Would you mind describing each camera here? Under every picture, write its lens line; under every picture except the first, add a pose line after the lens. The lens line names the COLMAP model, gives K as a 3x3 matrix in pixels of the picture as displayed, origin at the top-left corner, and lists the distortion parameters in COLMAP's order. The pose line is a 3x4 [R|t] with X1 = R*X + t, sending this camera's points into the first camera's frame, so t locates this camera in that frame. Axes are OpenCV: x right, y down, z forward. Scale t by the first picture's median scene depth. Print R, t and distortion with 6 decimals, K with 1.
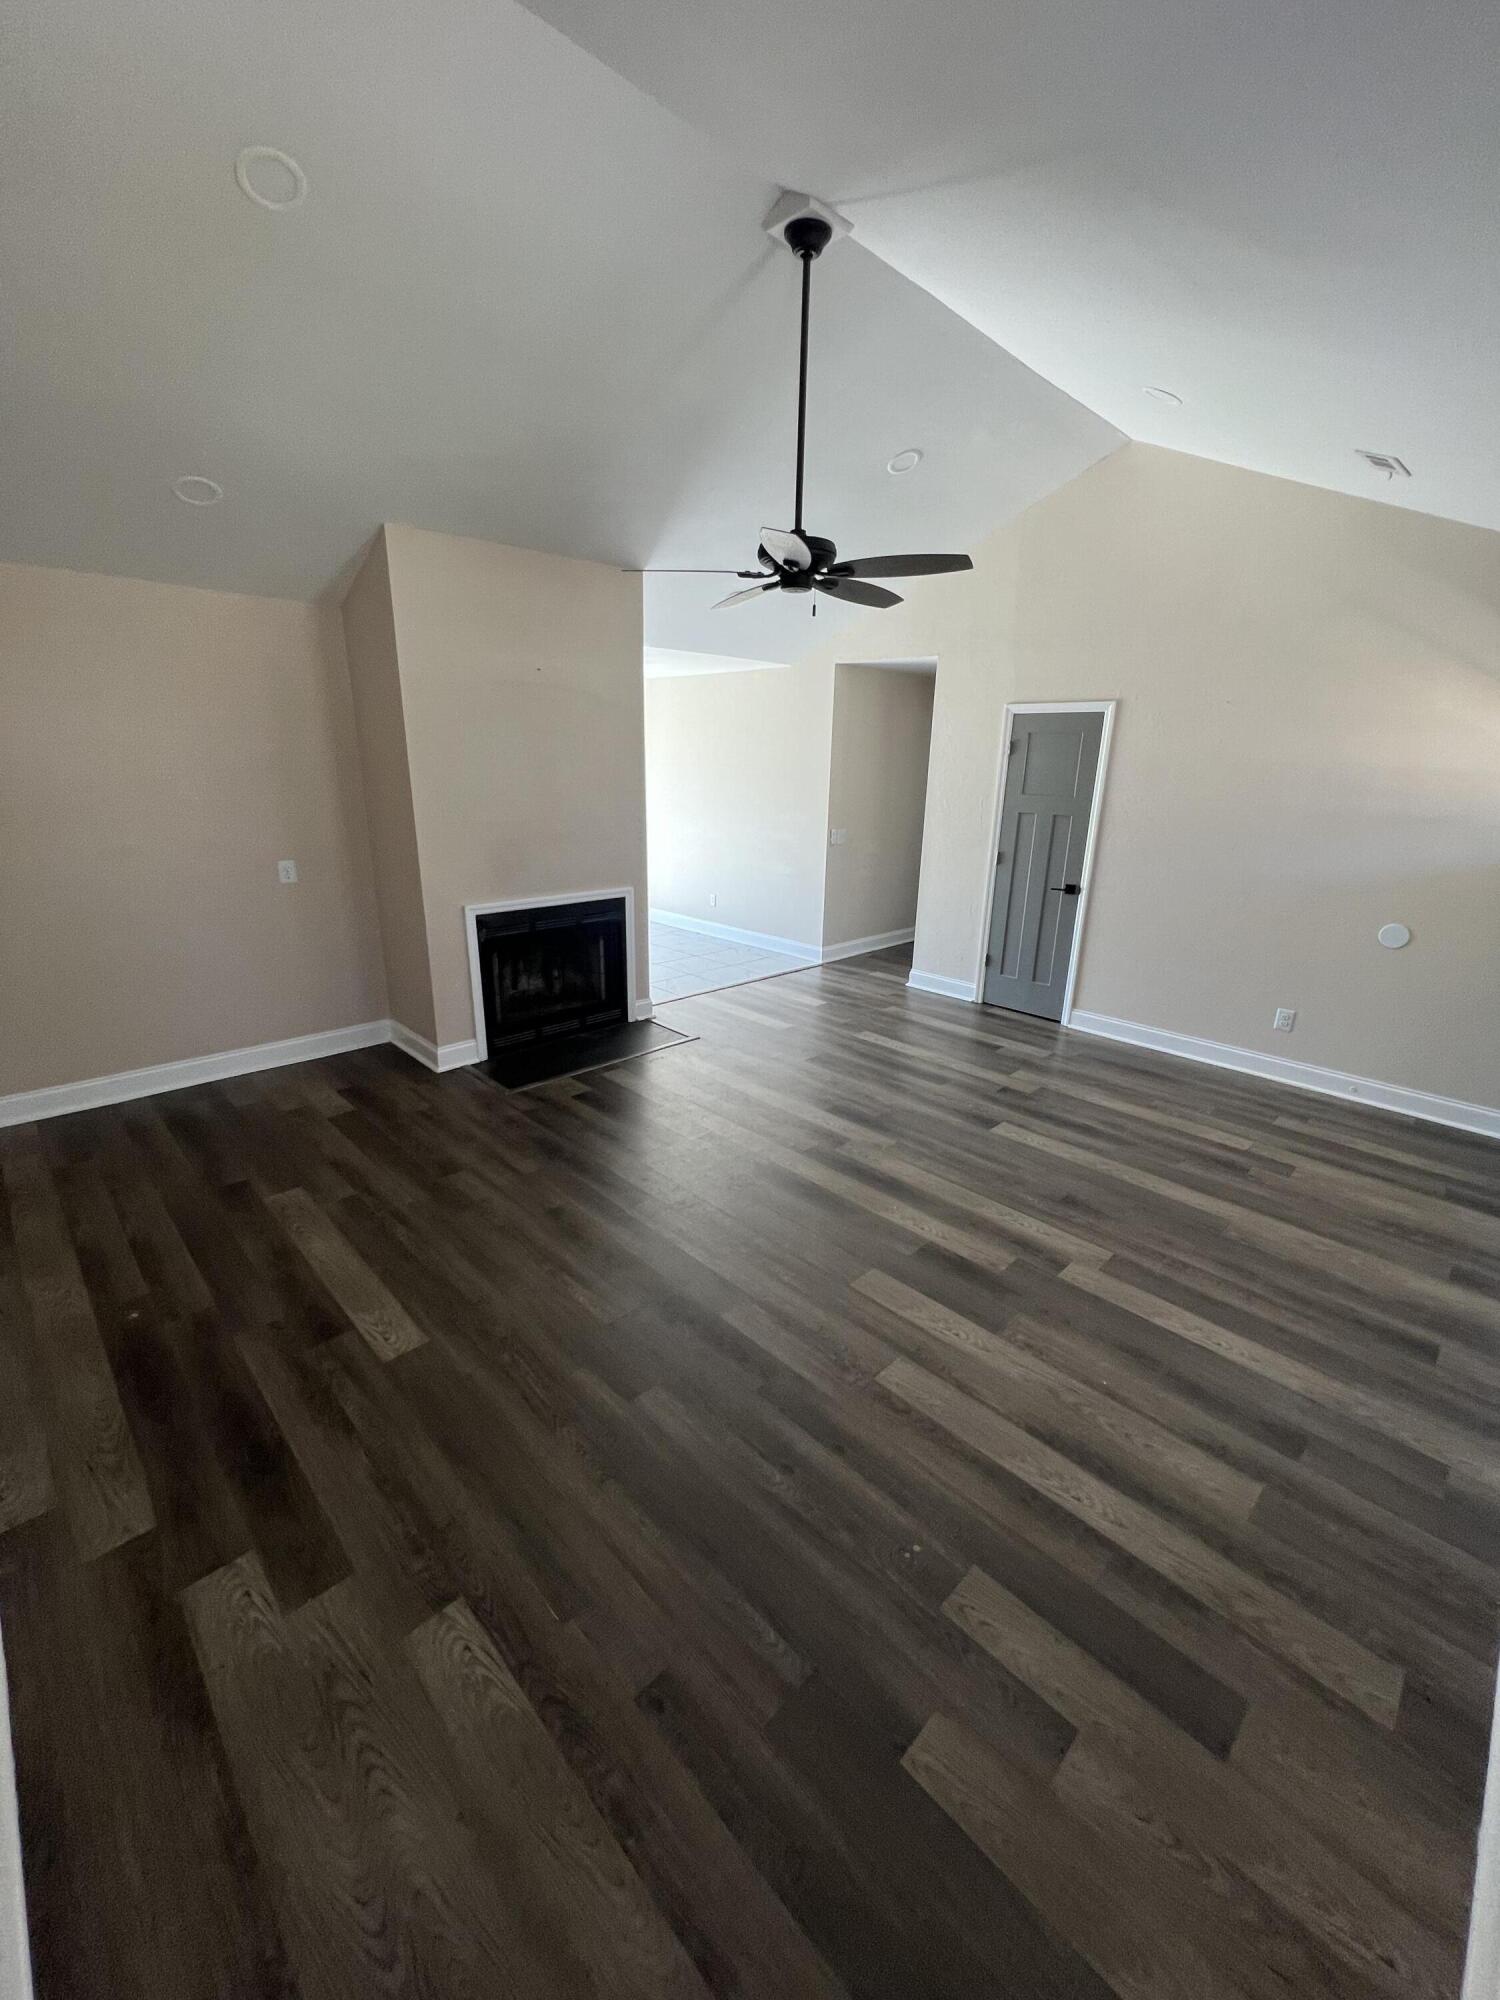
lens RADIAL K [[803.5, 0, 745.5], [0, 803.5, 1001.2], [0, 0, 1]] dist [-0.002684, 0.001104]
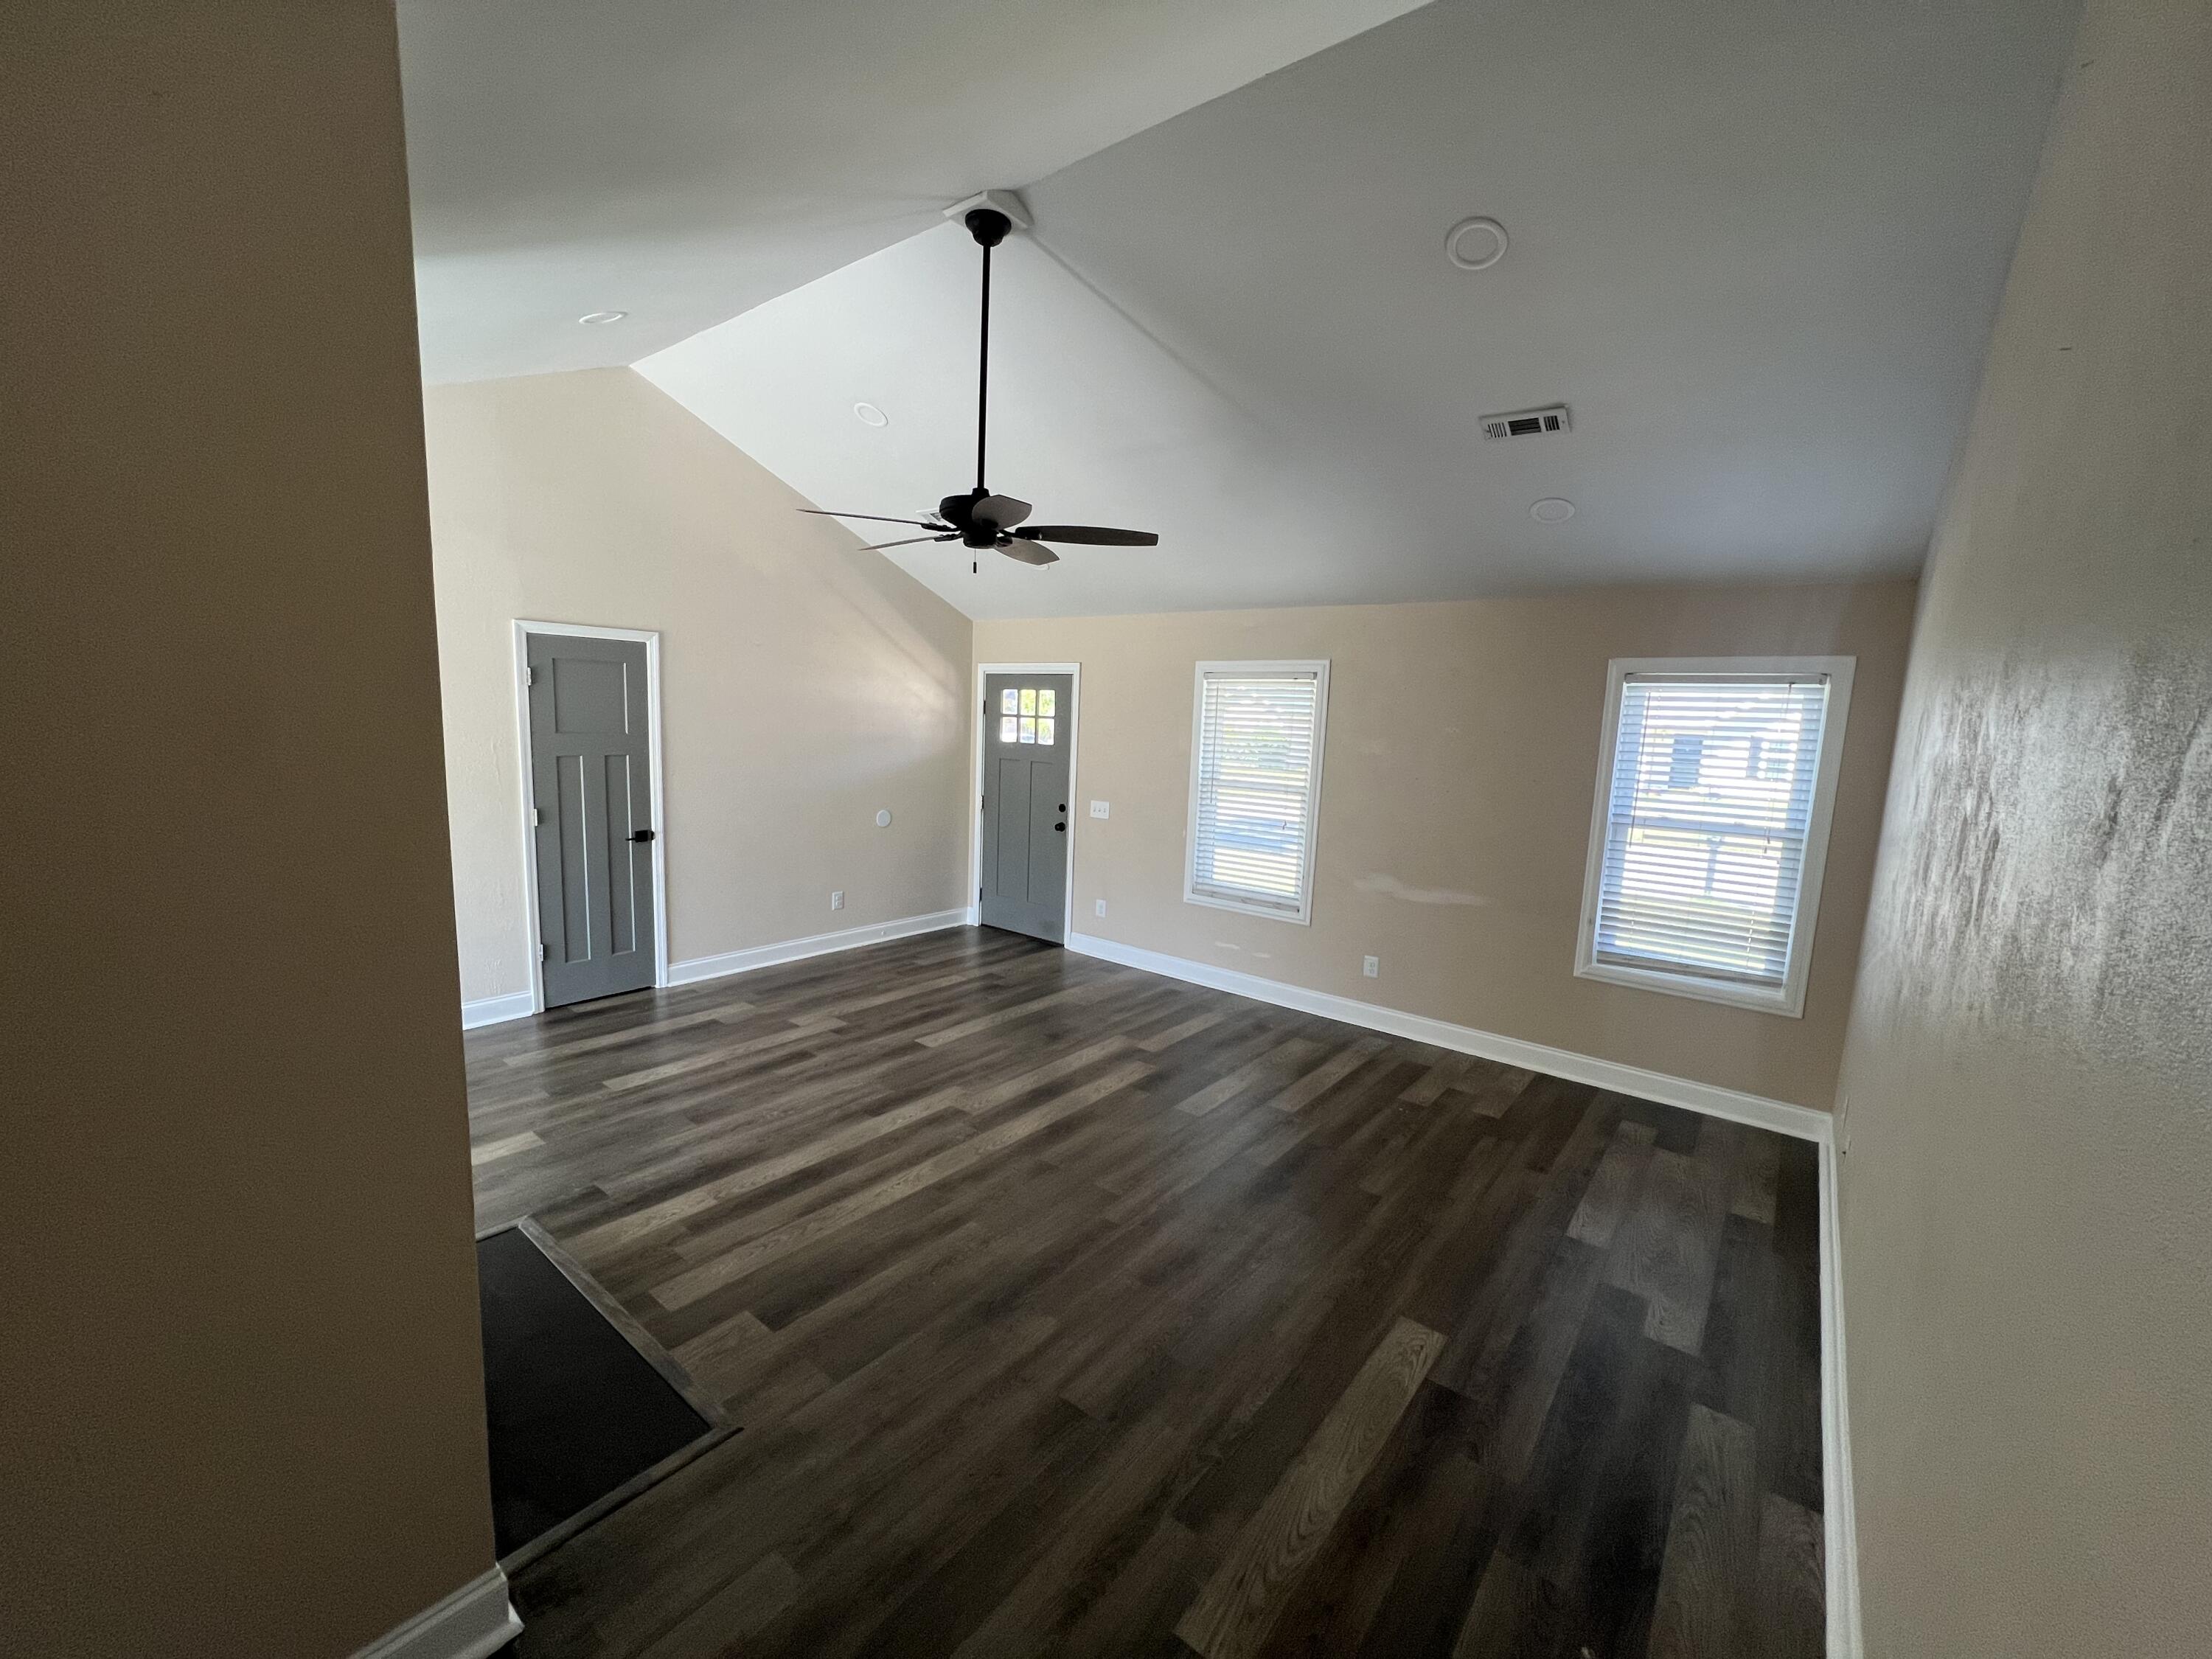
lens RADIAL K [[888.6, 0, 1105.1], [0, 888.6, 836.2], [0, 0, 1]] dist [-0.002684, 0.001104]
pose [[-0.126051, -0.164310, 0.978322, -0.901955], [0.249436, 0.949255, 0.191566, -0.295299], [-0.960153, 0.268176, -0.078670, 0.877271]]
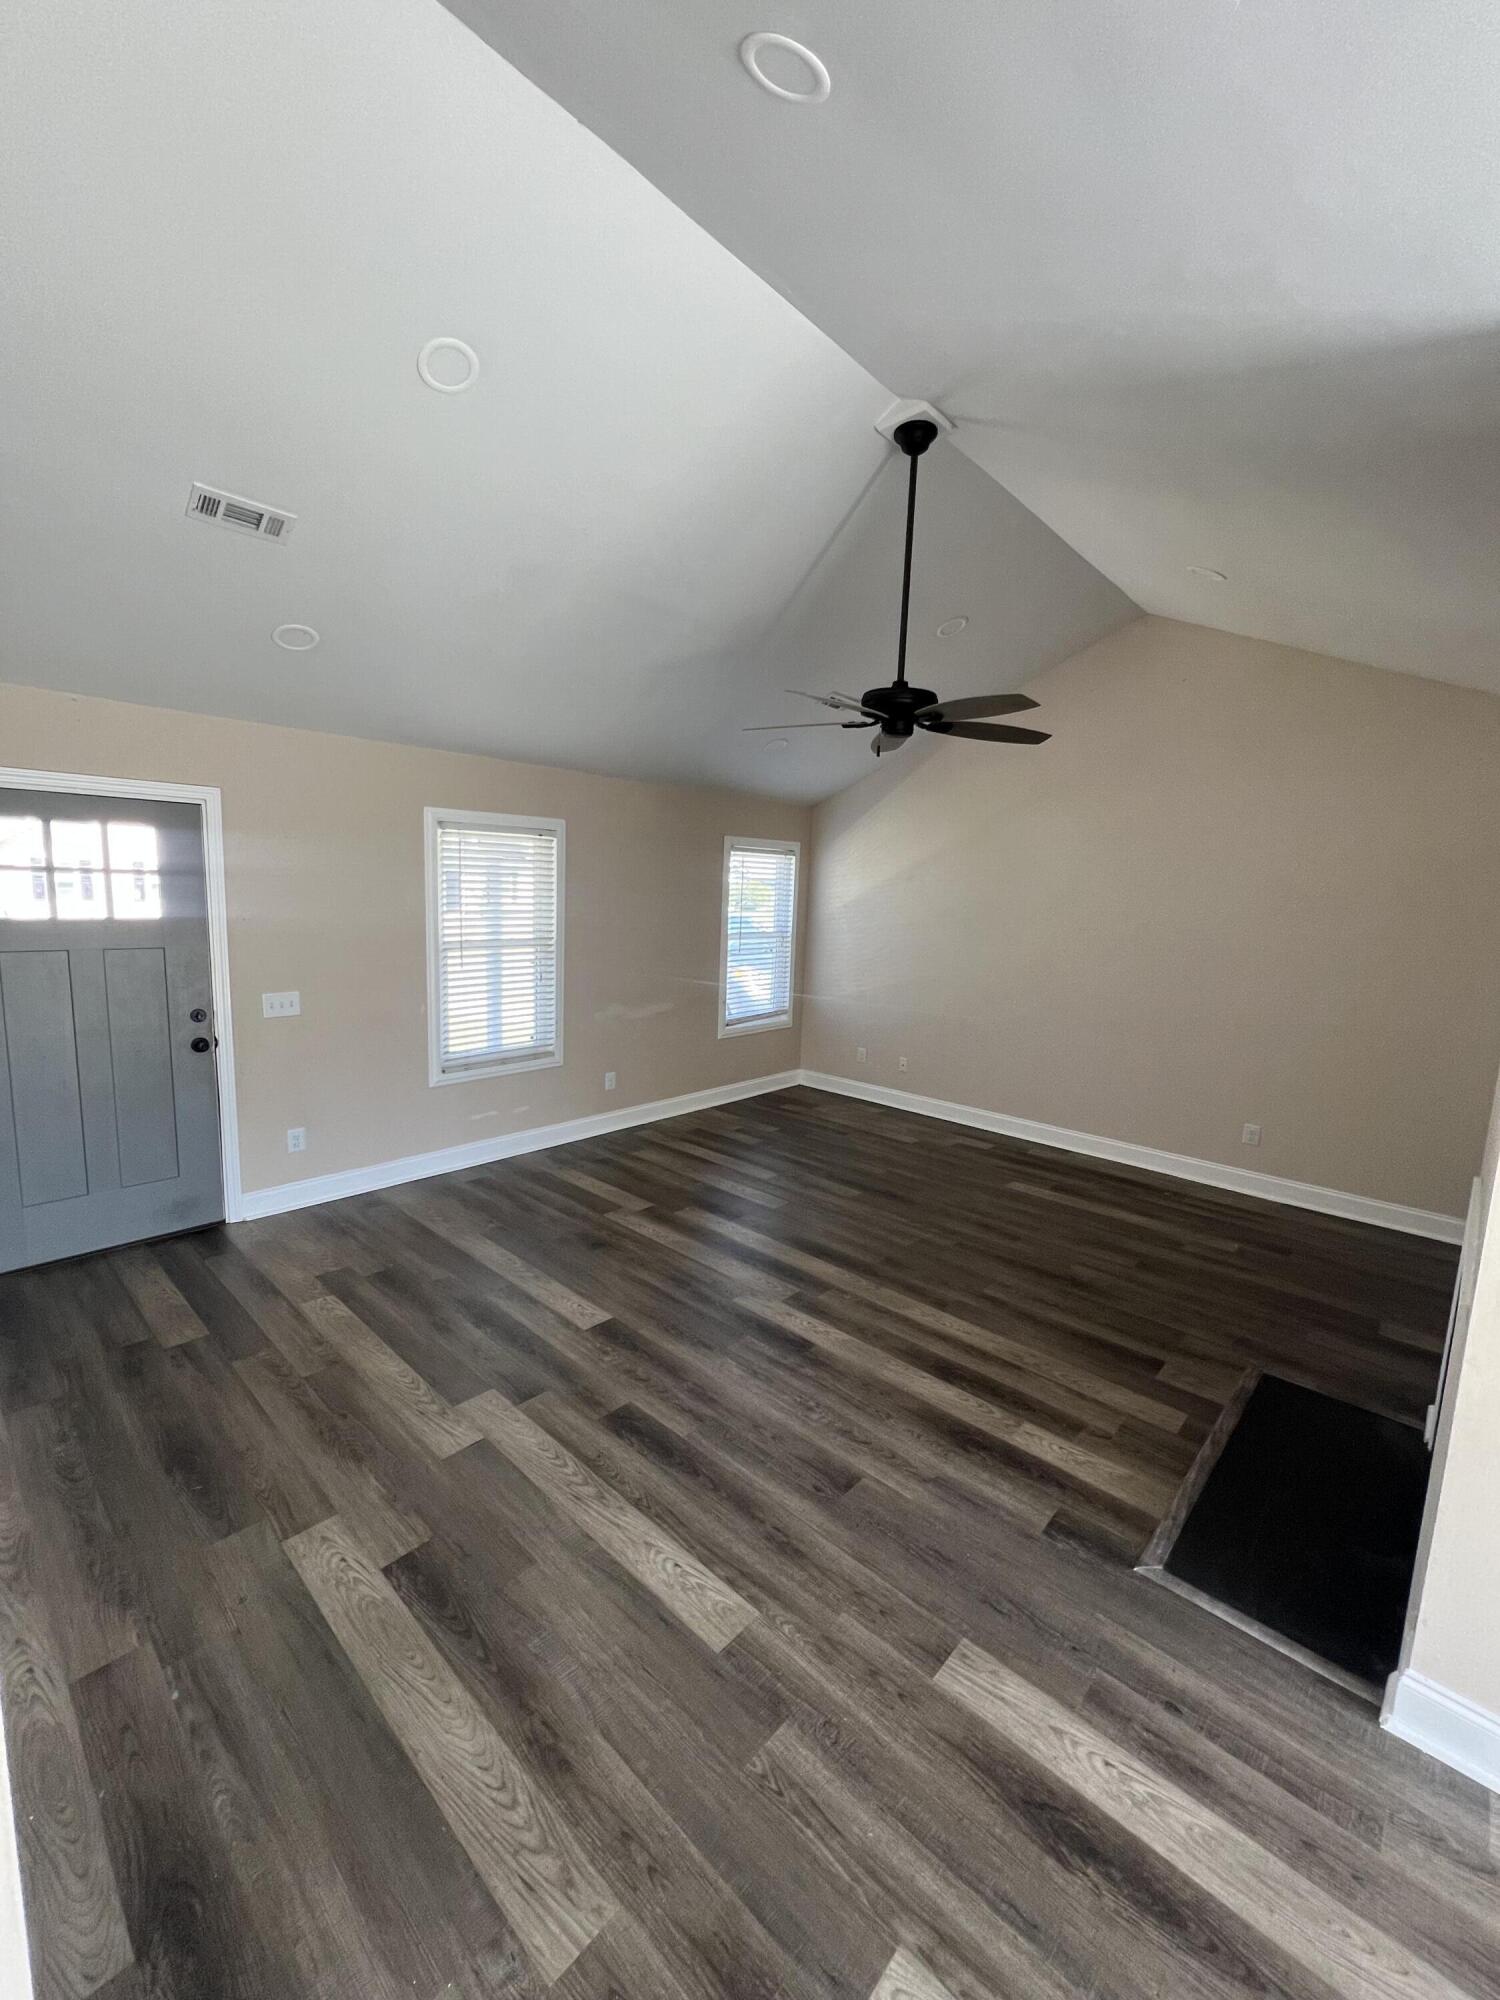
lens RADIAL K [[803.5, 0, 745.5], [0, 803.5, 1001.2], [0, 0, 1]] dist [-0.002684, 0.001104]
pose [[-0.997158, -0.050863, -0.055582, 0.253734], [-0.069705, 0.902794, 0.424387, -0.534769], [0.028594, 0.427055, -0.903773, 1.765410]]
